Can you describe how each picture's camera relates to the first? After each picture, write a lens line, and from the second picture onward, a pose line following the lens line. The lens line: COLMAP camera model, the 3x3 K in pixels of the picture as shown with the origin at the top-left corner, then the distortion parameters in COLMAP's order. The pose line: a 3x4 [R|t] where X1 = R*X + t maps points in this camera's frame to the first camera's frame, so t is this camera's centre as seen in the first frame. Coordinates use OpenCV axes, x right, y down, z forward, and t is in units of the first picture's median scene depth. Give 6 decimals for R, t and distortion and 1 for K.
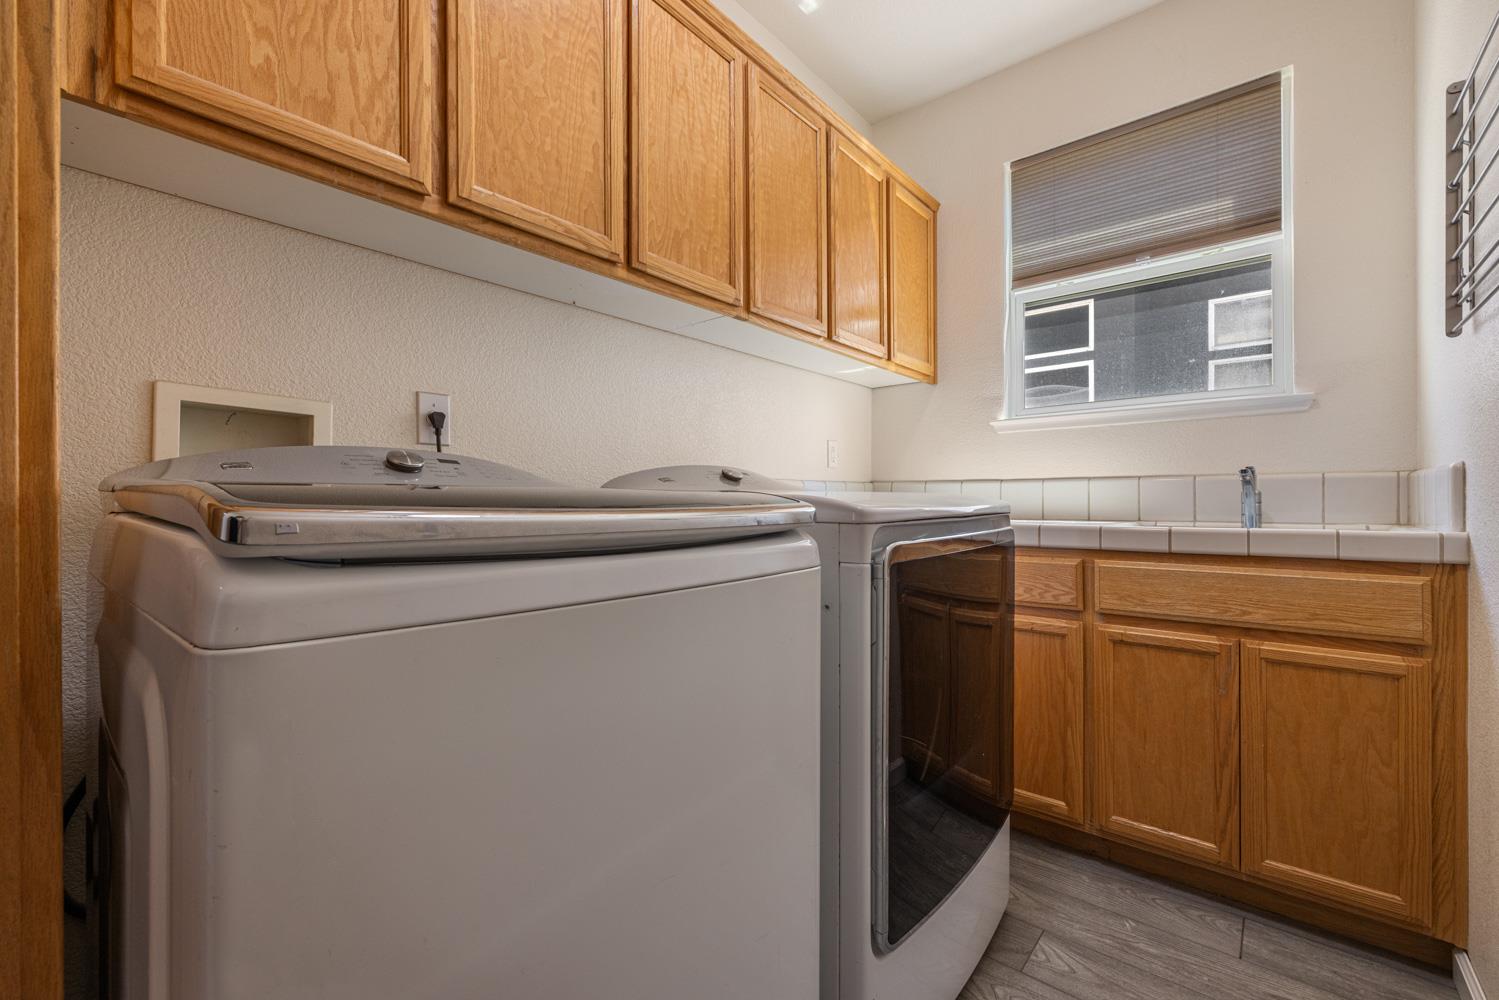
lens RADIAL K [[625.7, 0, 749.5], [0, 625.7, 500.0], [0, 0, 1]] dist [-0.000179, -0.000119]
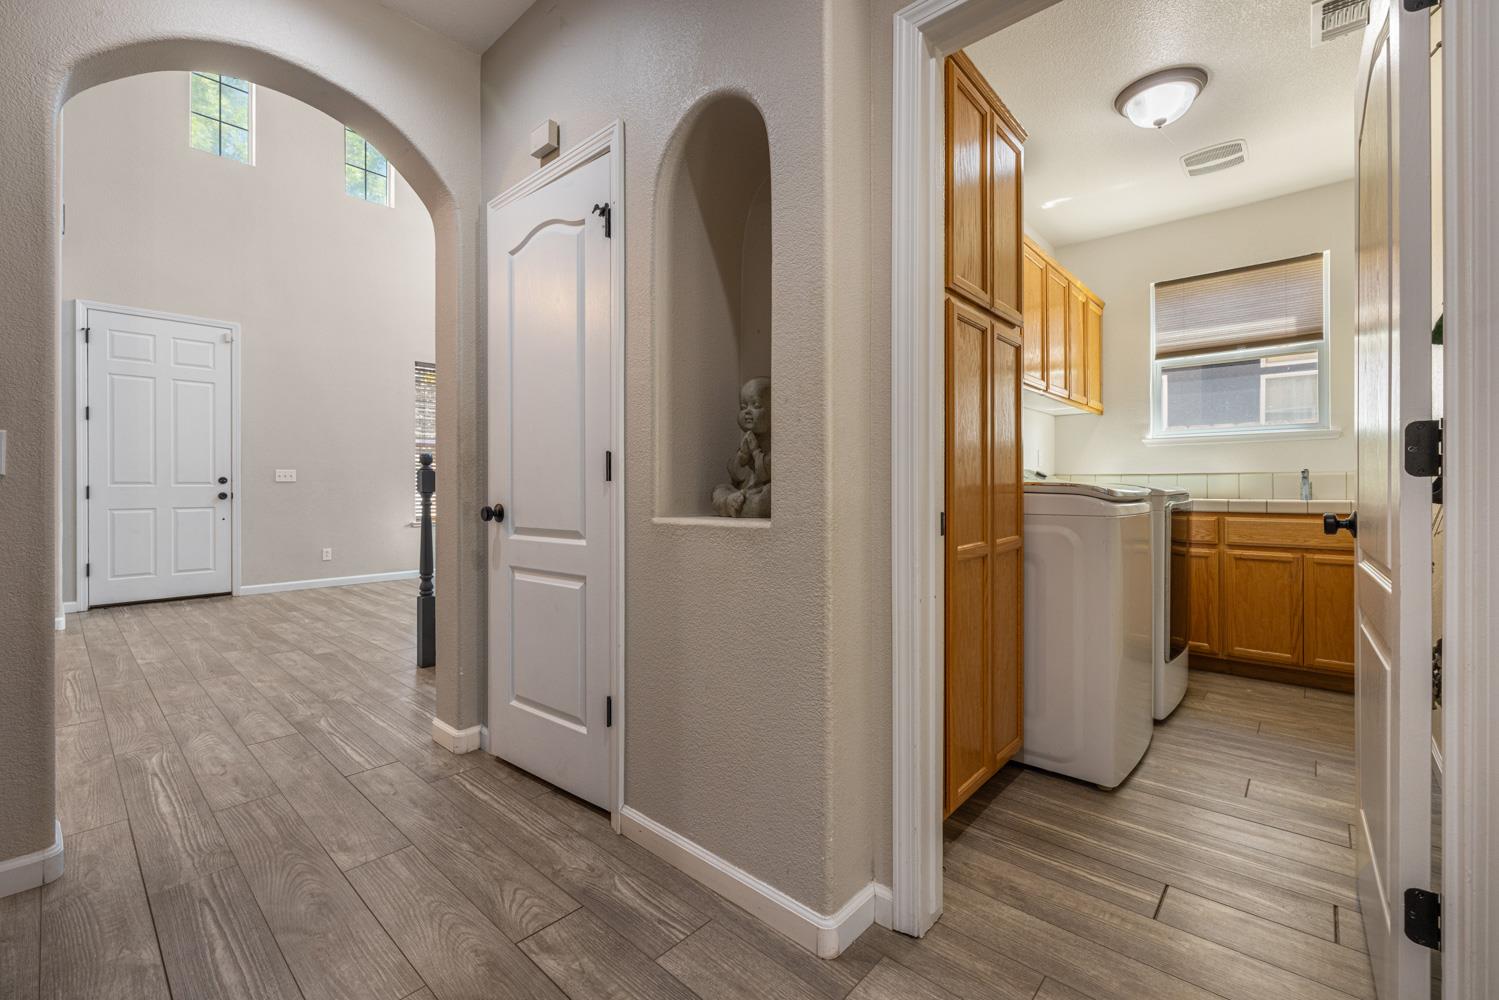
lens RADIAL K [[629.9, 0, 745.5], [0, 629.9, 485.1], [0, 0, 1]] dist [-0.000250, -0.000213]
pose [[0.999463, 0.000597, -0.032765, -0.911878], [-0.000593, 1.000000, 0.000118, -0.004784], [0.032765, -0.000099, 0.999463, -1.050193]]
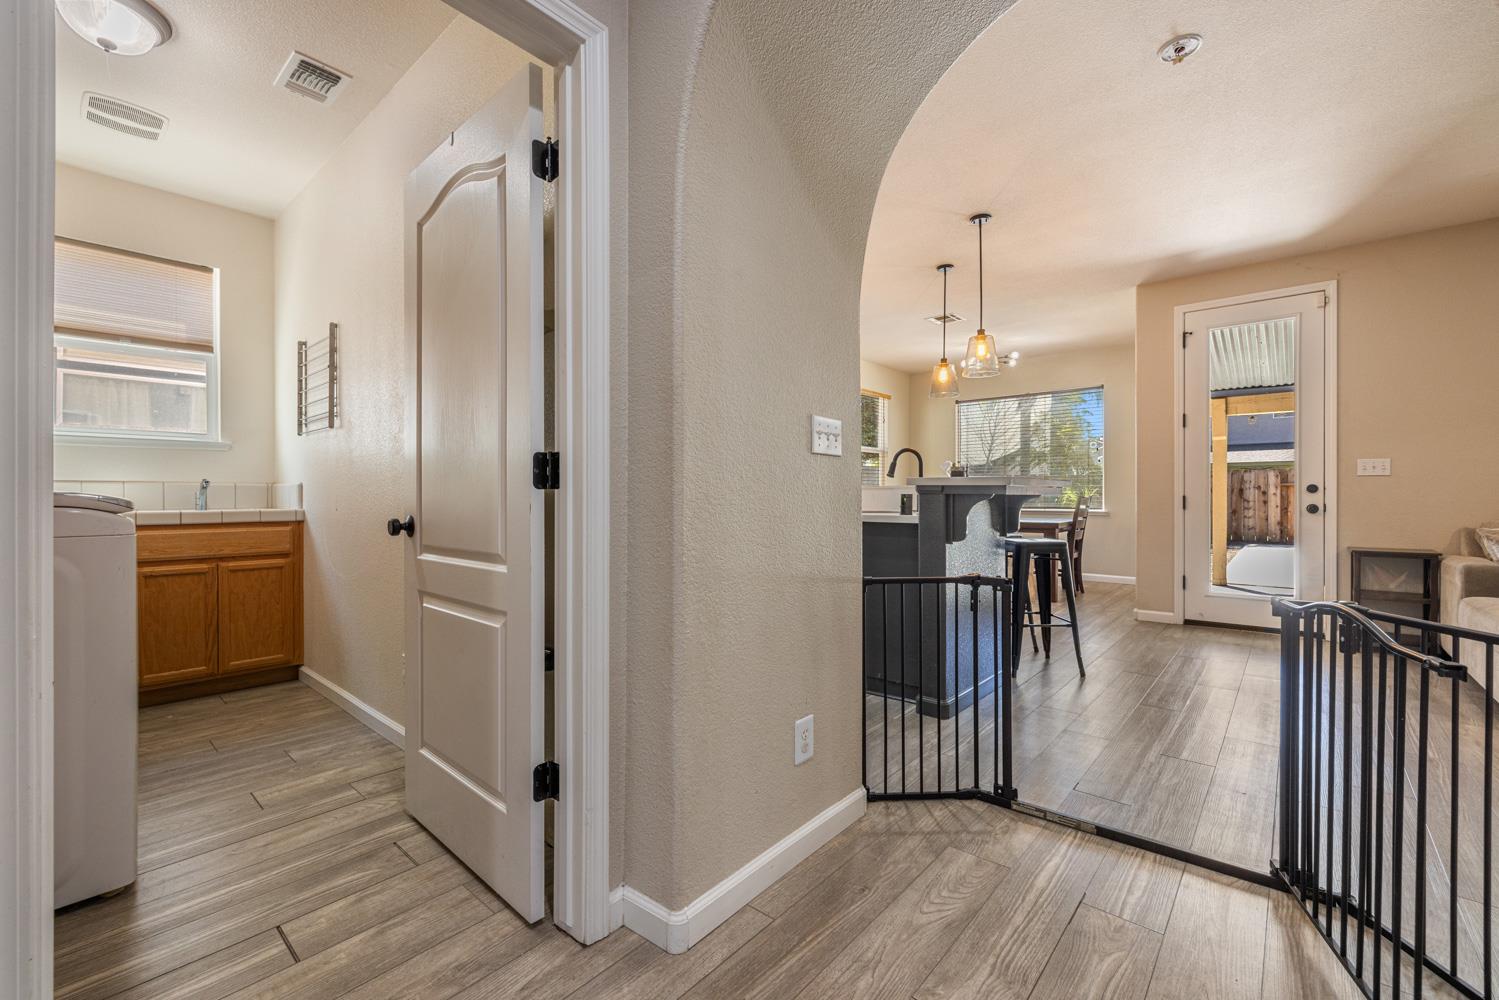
lens RADIAL K [[627.5, 0, 745.6], [0, 627.5, 494.5], [0, 0, 1]] dist [-0.000400, -0.000018]
pose [[0.014137, 0.003017, 0.999896, -1.185908], [-0.000505, 0.999995, -0.003010, -0.002175], [-0.999900, -0.000462, 0.014139, -0.731707]]
